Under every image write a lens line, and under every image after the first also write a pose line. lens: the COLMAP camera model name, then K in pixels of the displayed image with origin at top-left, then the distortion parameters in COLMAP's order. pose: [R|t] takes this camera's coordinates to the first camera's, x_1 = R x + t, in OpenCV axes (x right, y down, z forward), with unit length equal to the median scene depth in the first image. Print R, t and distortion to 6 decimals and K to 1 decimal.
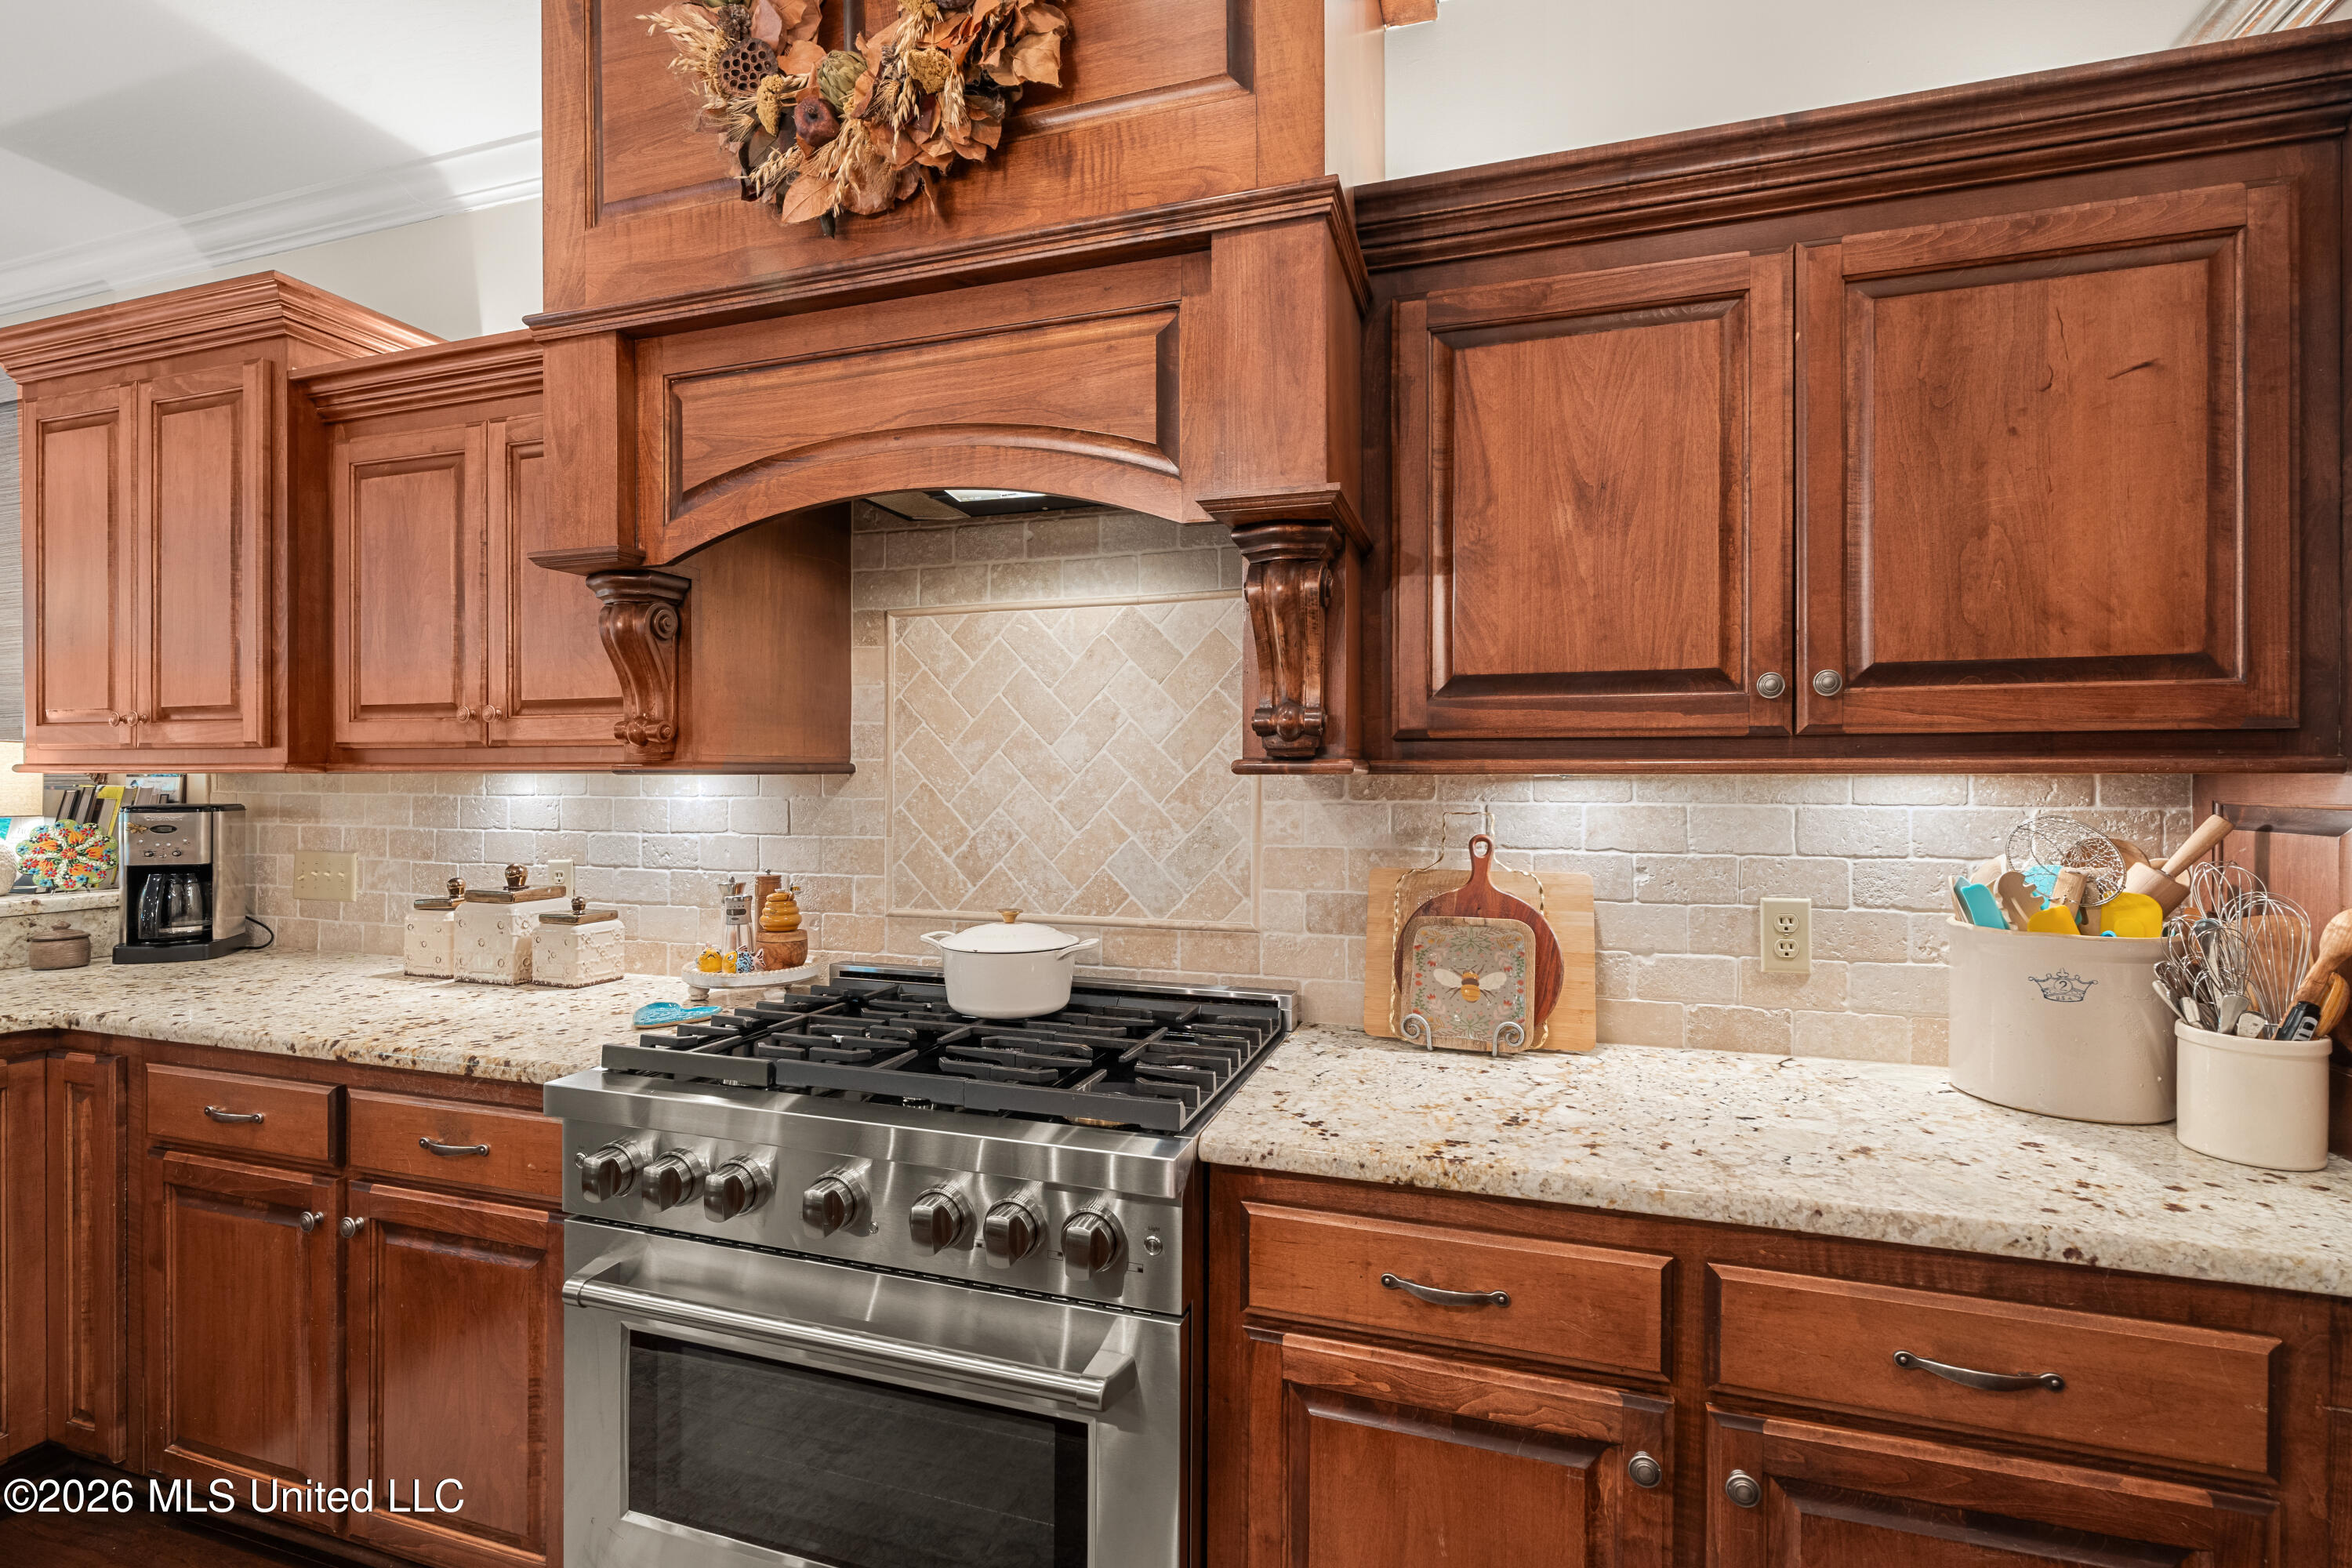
lens RADIAL K [[1054.1, 0, 1183.5], [0, 1054.1, 777.7], [0, 0, 1]] dist [-0.006598, 0.001813]
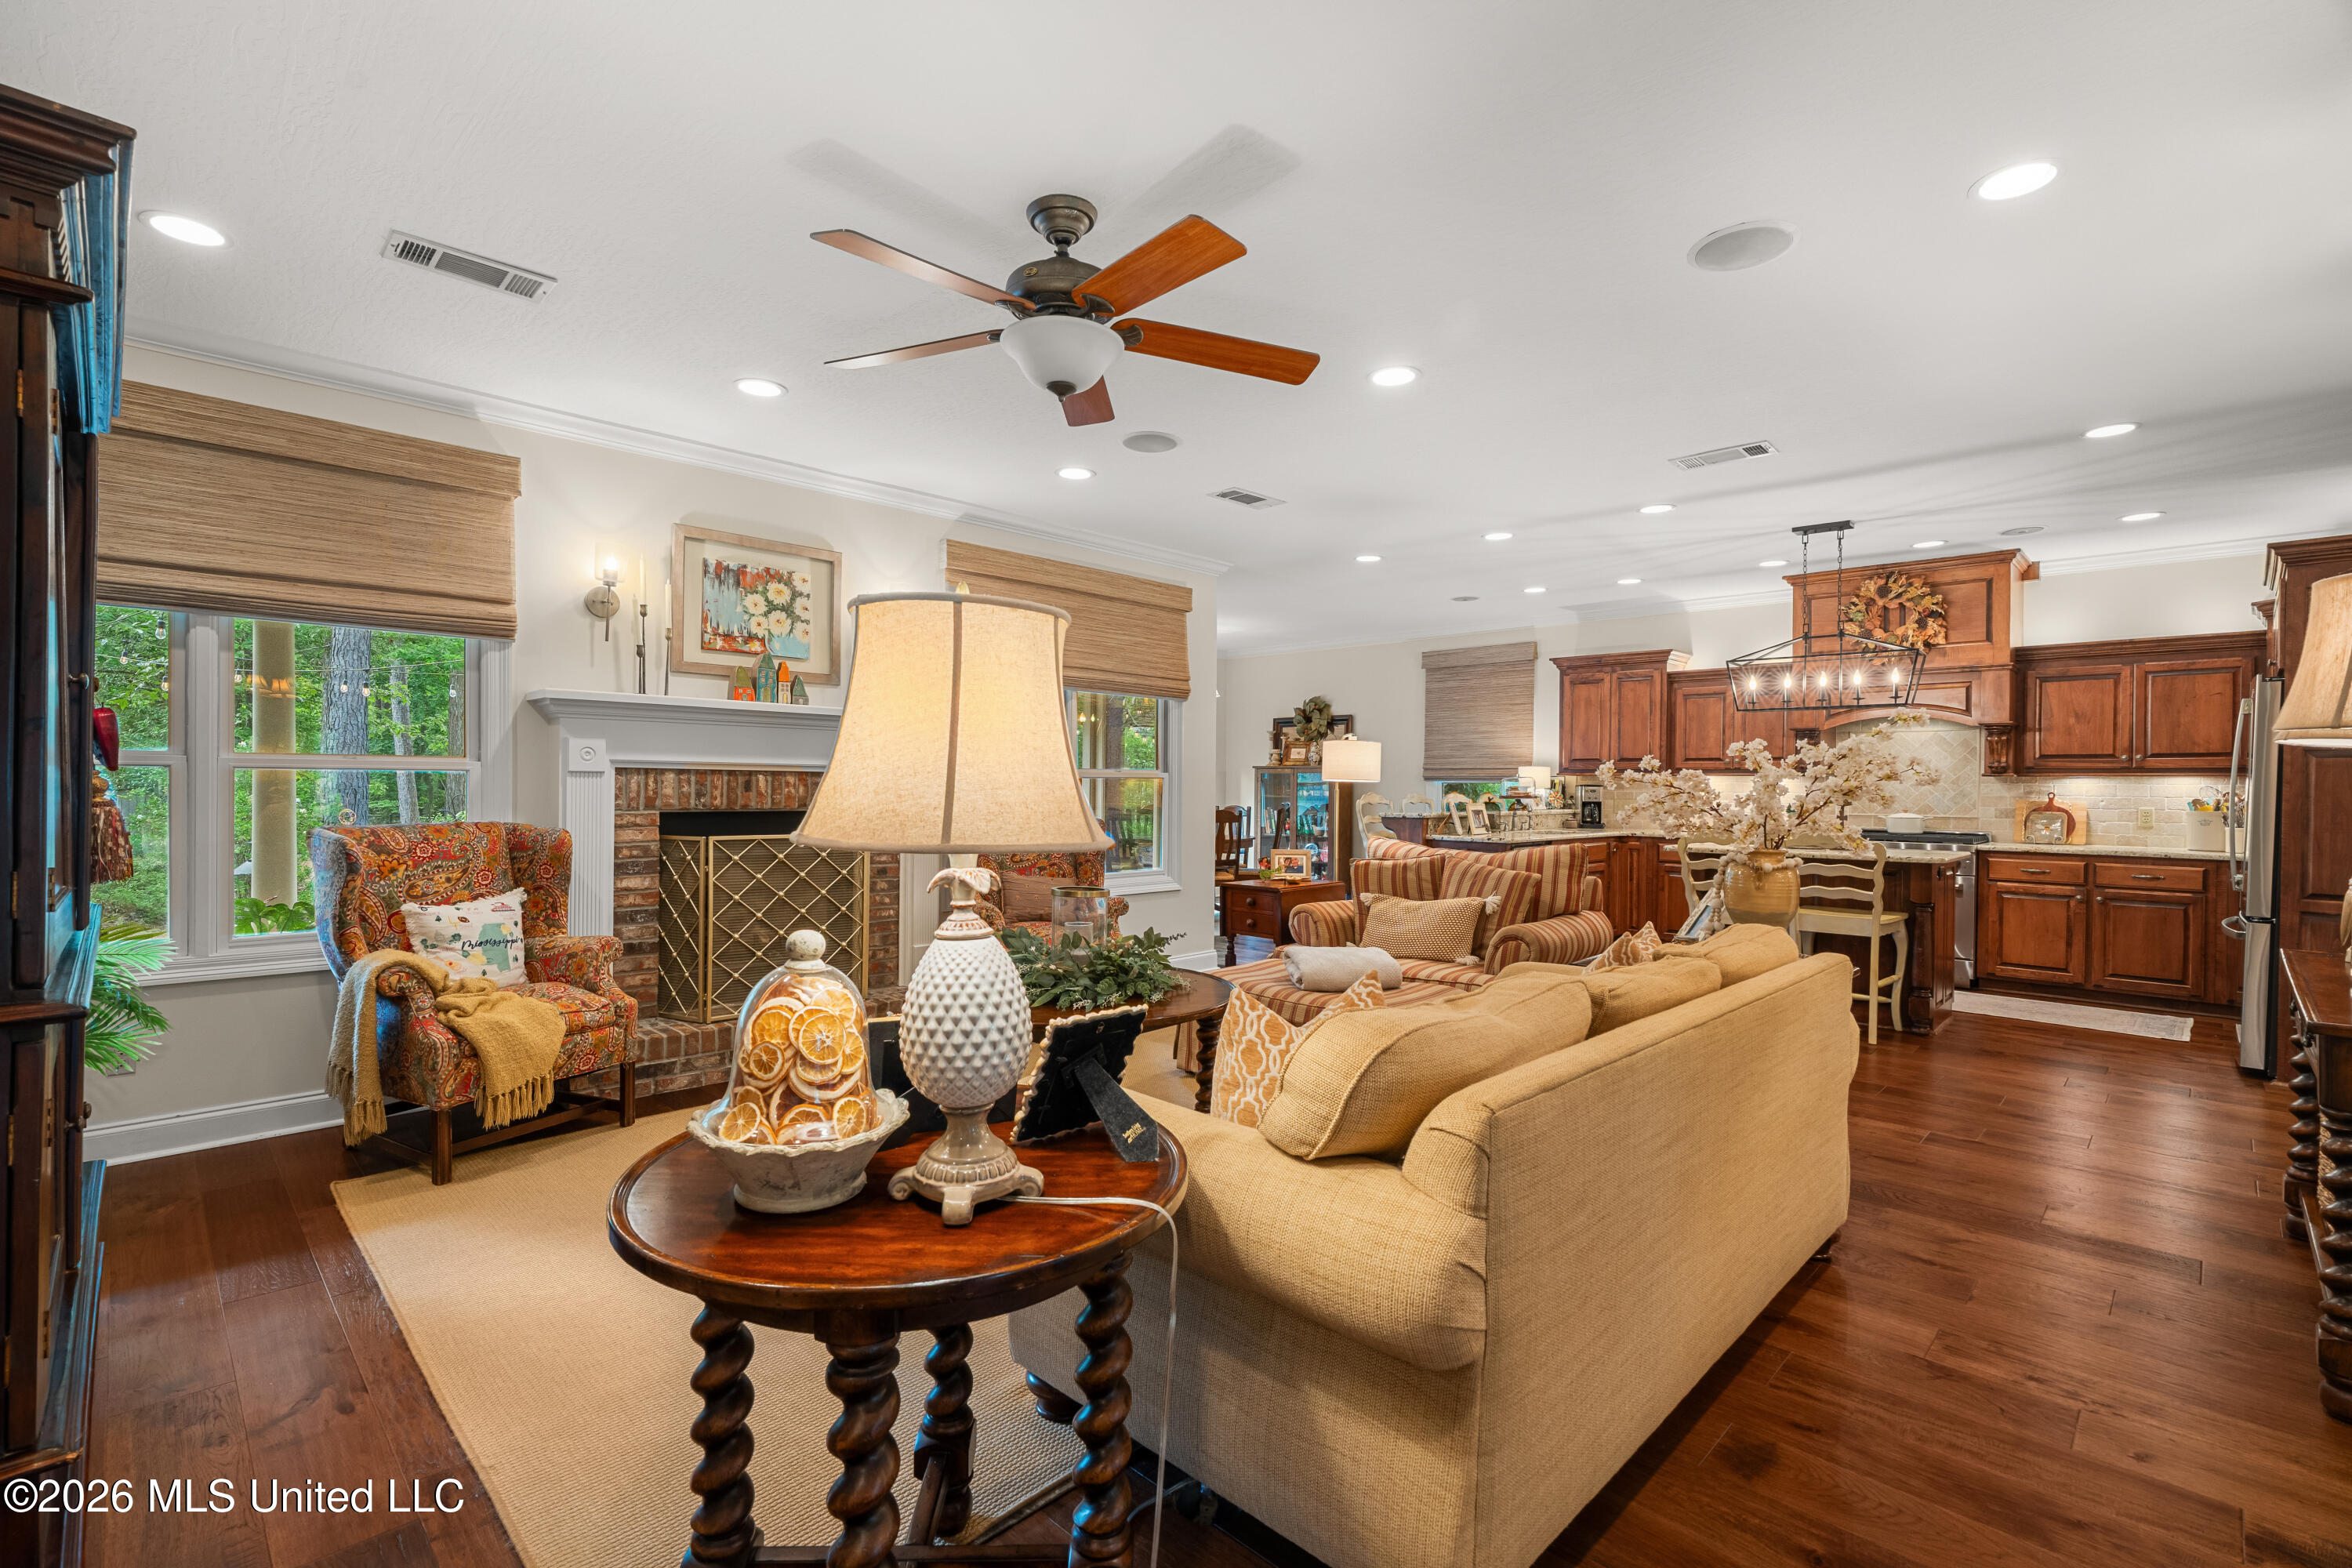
lens RADIAL K [[1054.1, 0, 1163.6], [0, 1054.1, 788.8], [0, 0, 1]] dist [-0.006598, 0.001813]
pose [[0.885242, 0.009129, -0.465040, -1.040001], [-0.008396, 0.999958, 0.003646, 0.068740], [0.465054, 0.000677, 0.885282, -5.024774]]
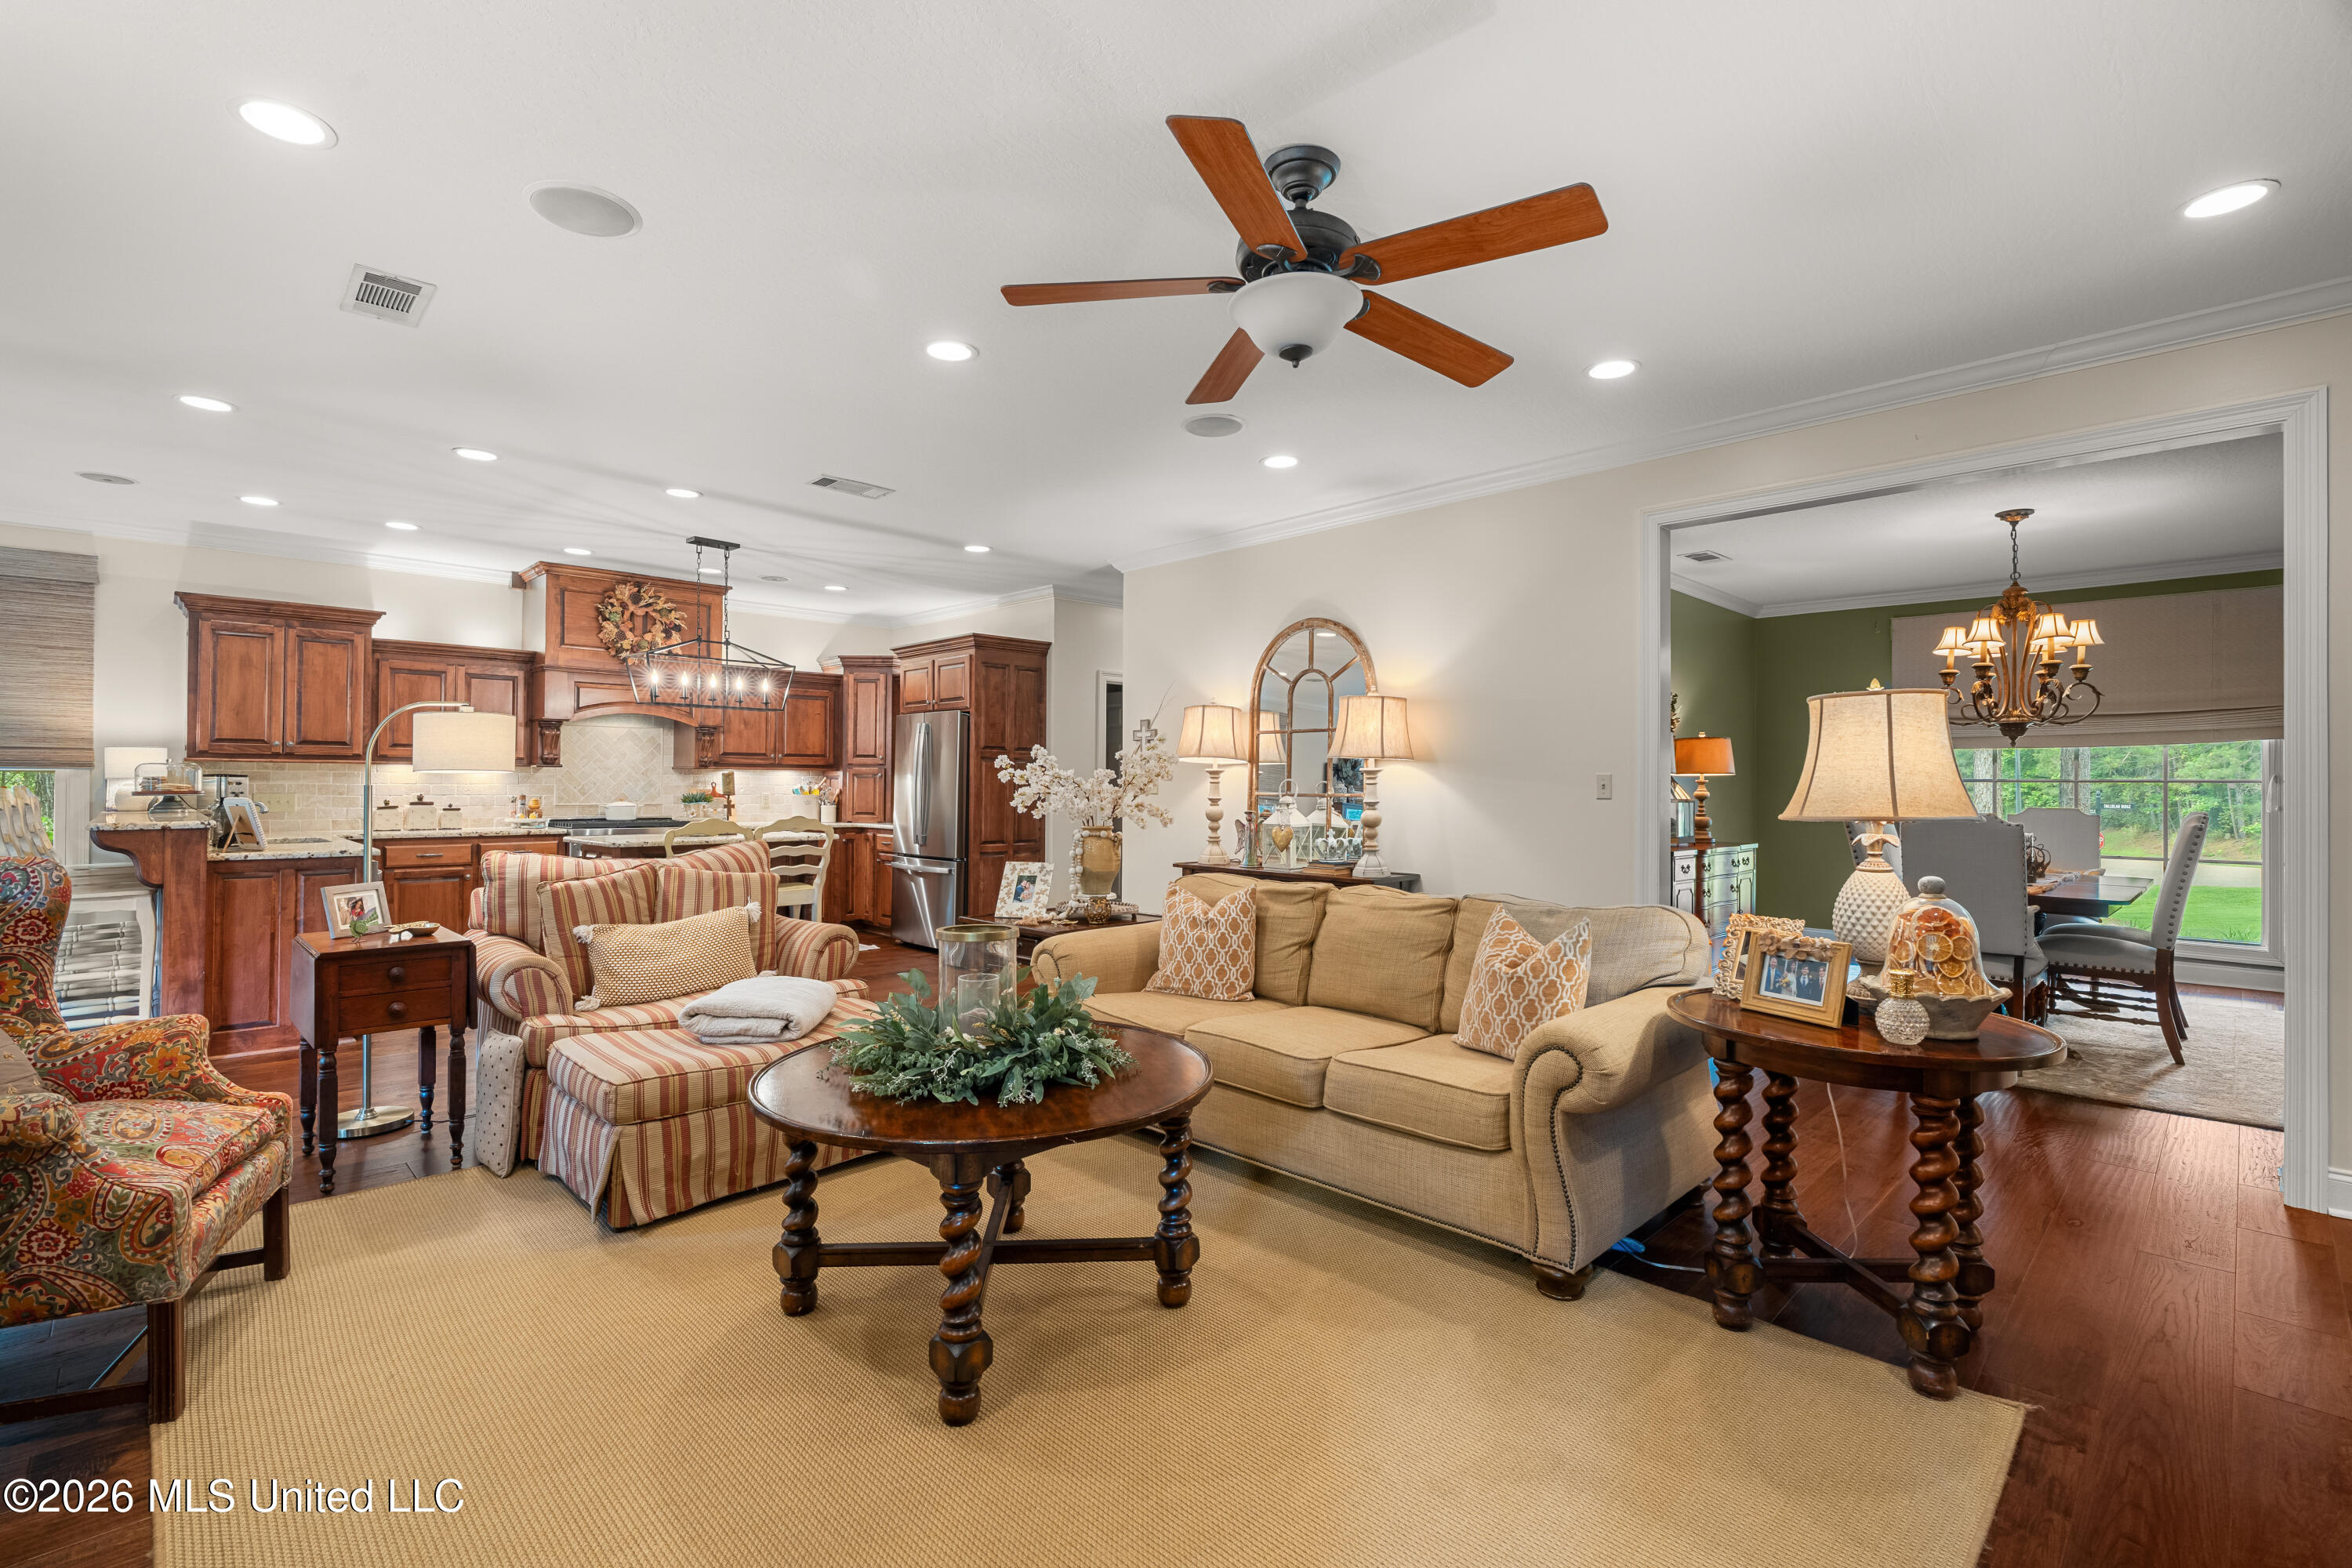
lens RADIAL K [[1054.1, 0, 1169.7], [0, 1054.1, 777.2], [0, 0, 1]] dist [-0.006598, 0.001813]
pose [[0.471499, 0.008447, 0.881826, -3.830235], [-0.005352, 0.999963, -0.006717, 0.067279], [-0.881850, -0.001553, 0.471527, -4.025958]]
